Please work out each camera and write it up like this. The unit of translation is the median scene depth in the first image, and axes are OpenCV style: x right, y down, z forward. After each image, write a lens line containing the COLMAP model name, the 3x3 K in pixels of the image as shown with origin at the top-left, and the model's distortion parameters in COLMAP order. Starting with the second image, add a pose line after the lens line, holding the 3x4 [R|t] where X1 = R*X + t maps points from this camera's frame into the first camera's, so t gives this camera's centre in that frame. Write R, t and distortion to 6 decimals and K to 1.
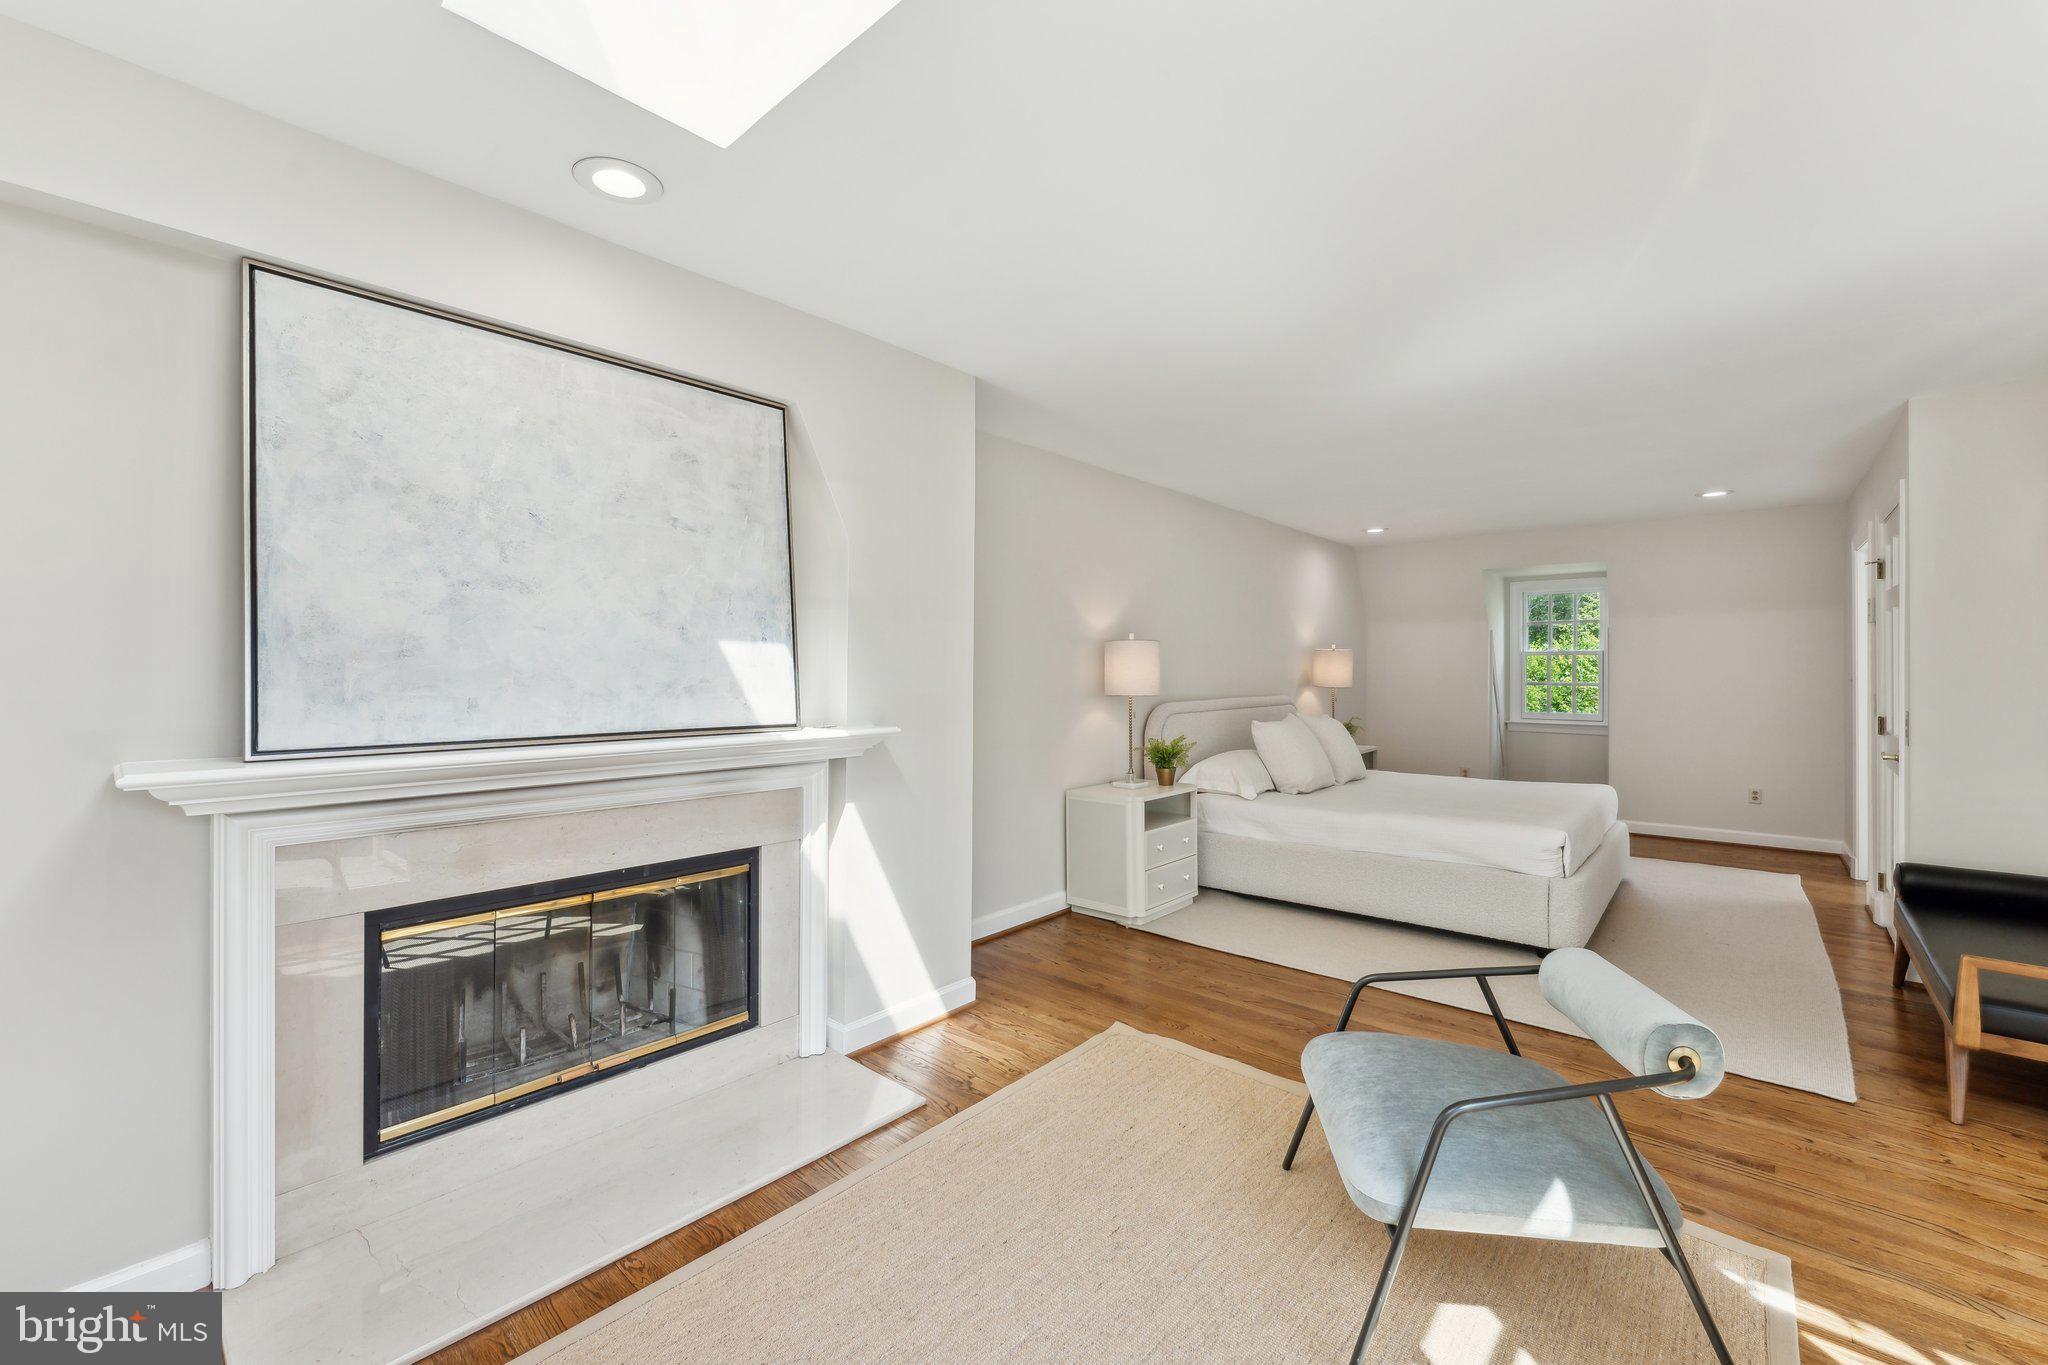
lens RADIAL K [[835.1, 0, 1026.6], [0, 835.1, 676.4], [0, 0, 1]] dist [-0.009432, 0.000128]
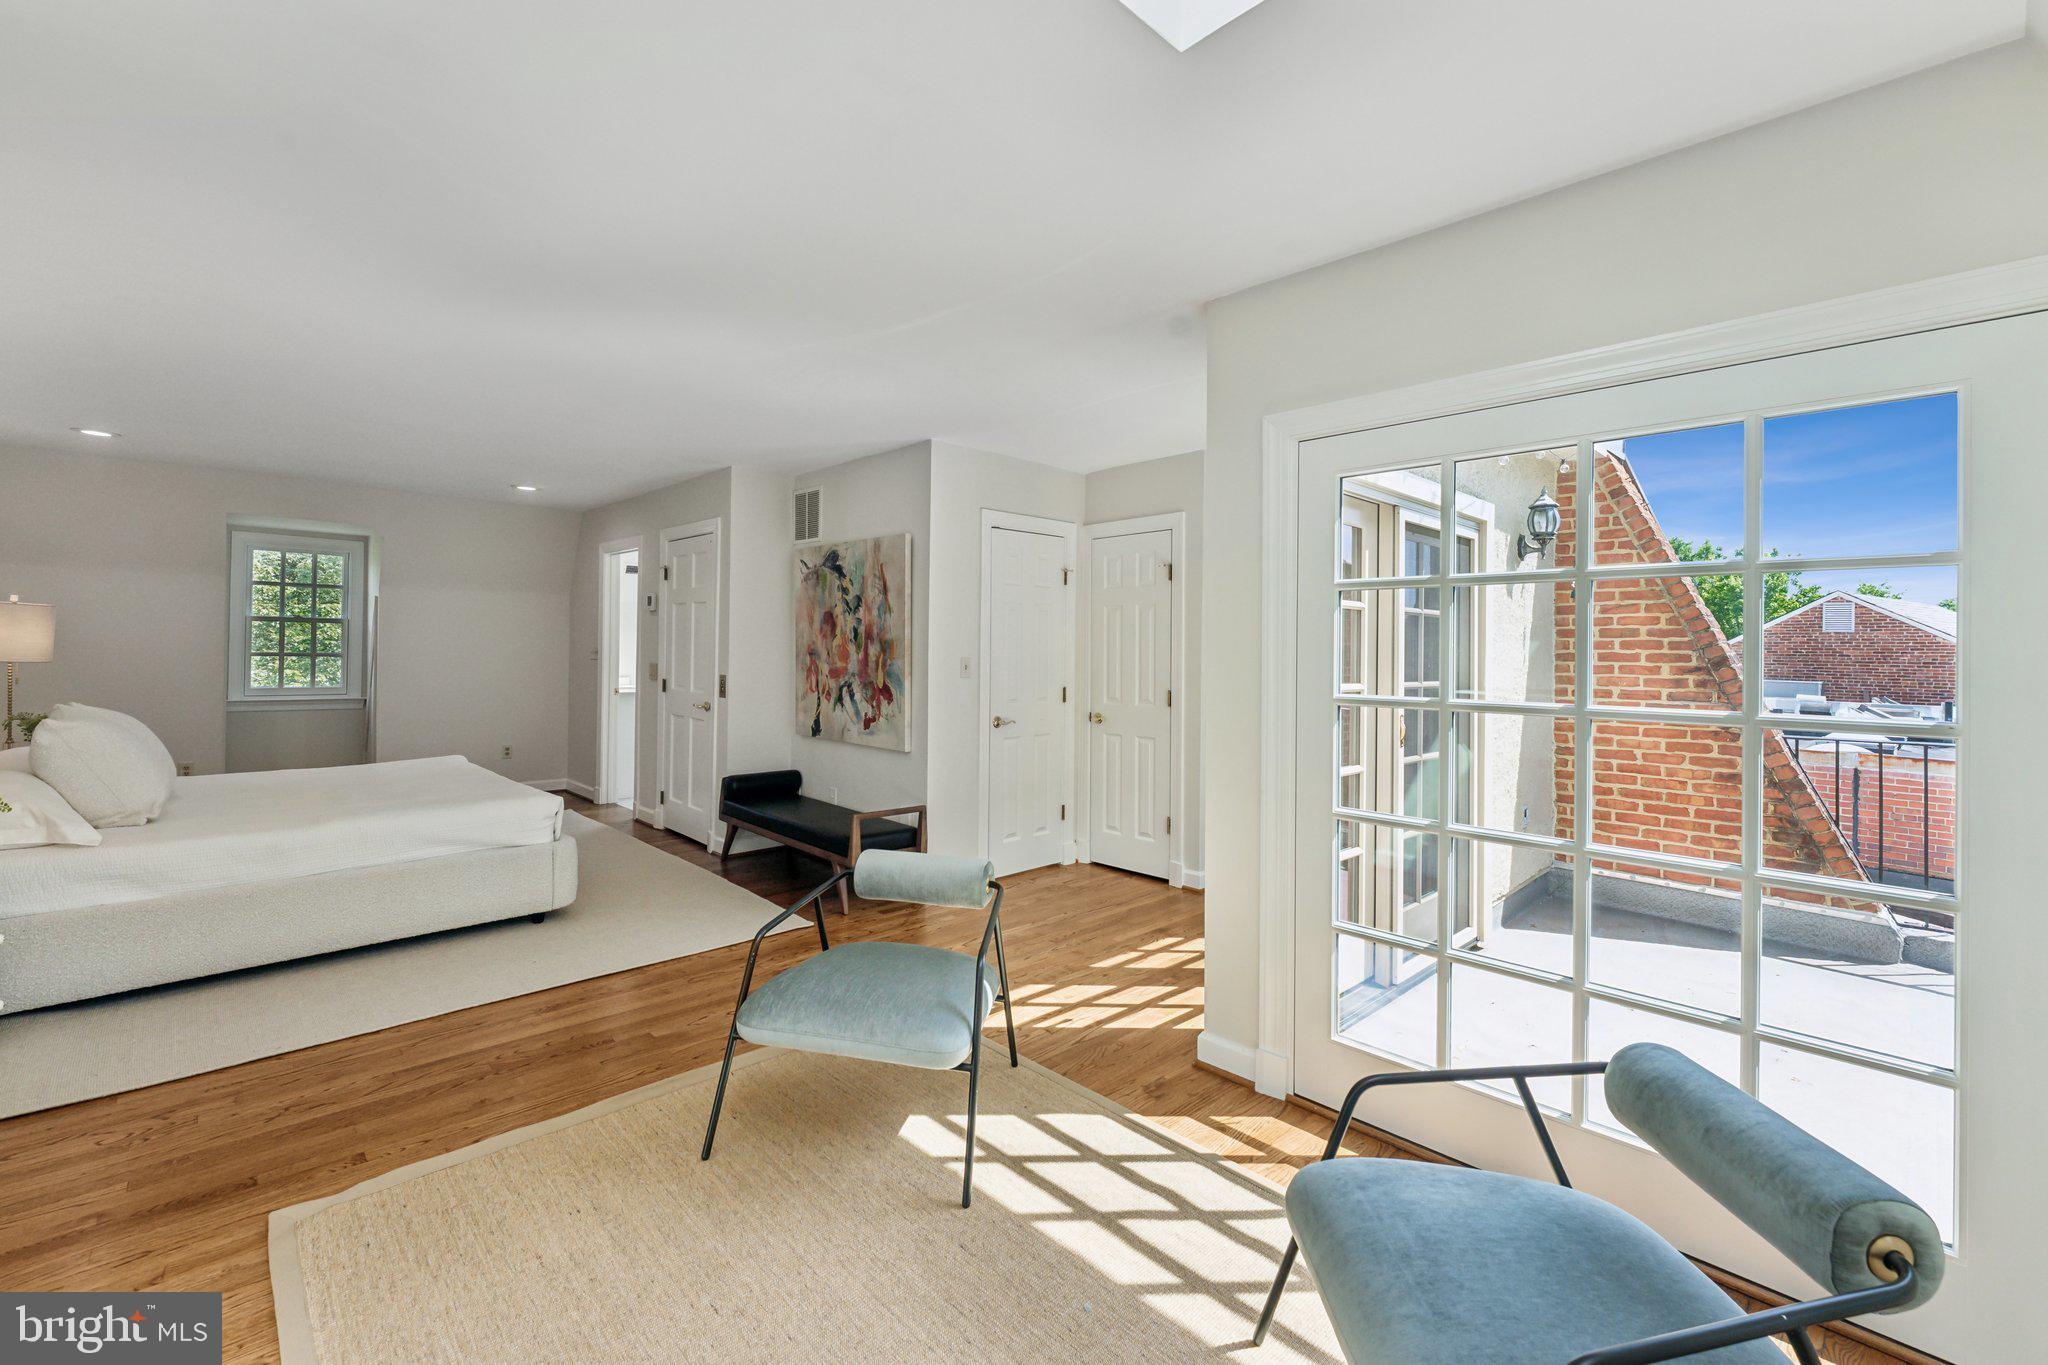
lens RADIAL K [[835.1, 0, 1028.6], [0, 835.1, 643.1], [0, 0, 1]] dist [-0.009432, 0.000128]
pose [[0.081869, 0.007935, 0.996611, -0.399344], [-0.005926, 0.999955, -0.007474, -0.005185], [-0.996625, -0.005294, 0.081913, 0.343575]]
